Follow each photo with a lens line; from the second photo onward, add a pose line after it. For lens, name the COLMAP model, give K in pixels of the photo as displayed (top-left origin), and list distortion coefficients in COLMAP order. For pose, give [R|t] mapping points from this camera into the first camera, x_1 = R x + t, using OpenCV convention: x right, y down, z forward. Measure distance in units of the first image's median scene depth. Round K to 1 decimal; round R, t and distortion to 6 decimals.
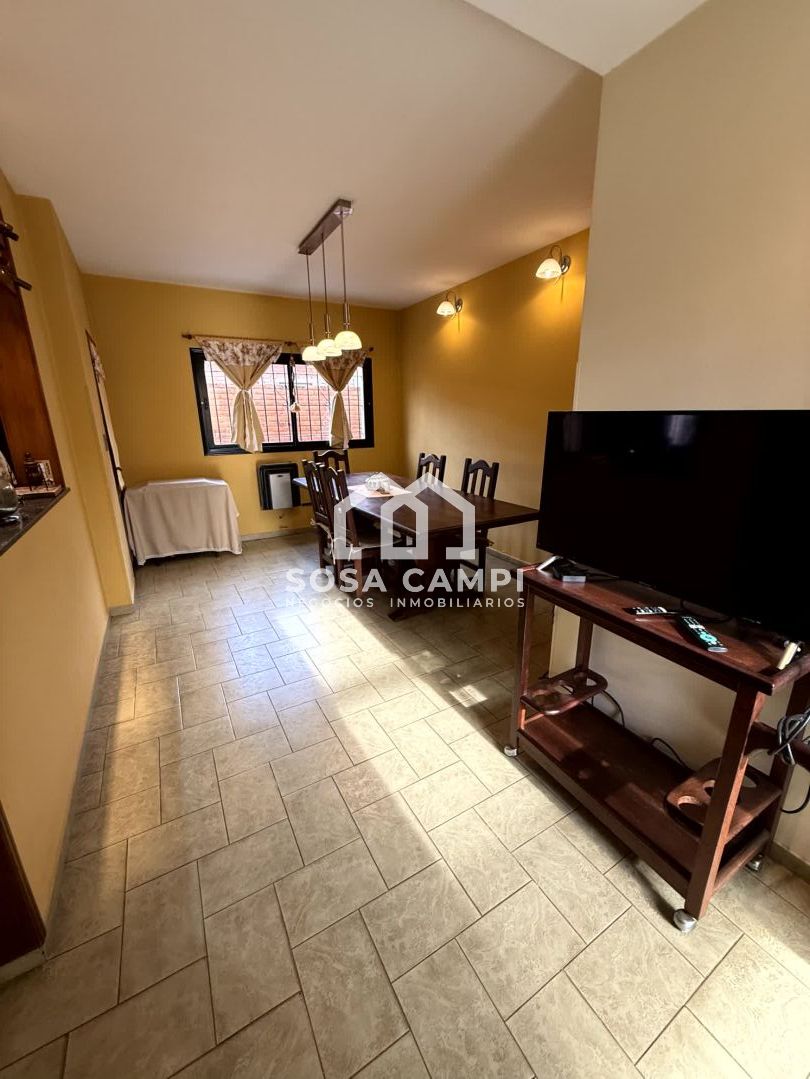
lens RADIAL K [[431.5, 0, 406.1], [0, 431.5, 537.6], [0, 0, 1]] dist [0.005238, -0.000321]
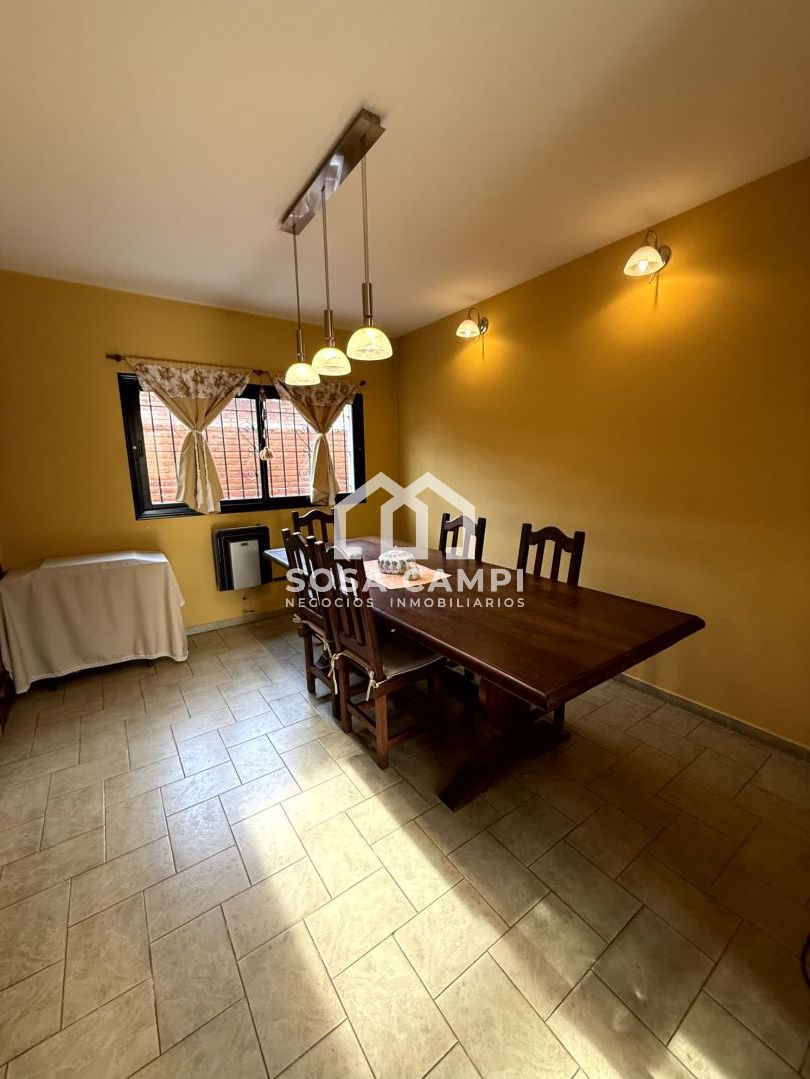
lens RADIAL K [[431.5, 0, 406.1], [0, 431.5, 537.6], [0, 0, 1]] dist [0.005238, -0.000321]
pose [[0.995705, -0.019894, 0.090418, -0.090375], [0.029238, 0.994229, -0.103216, -0.075566], [-0.087843, 0.105416, 0.990541, 0.263381]]
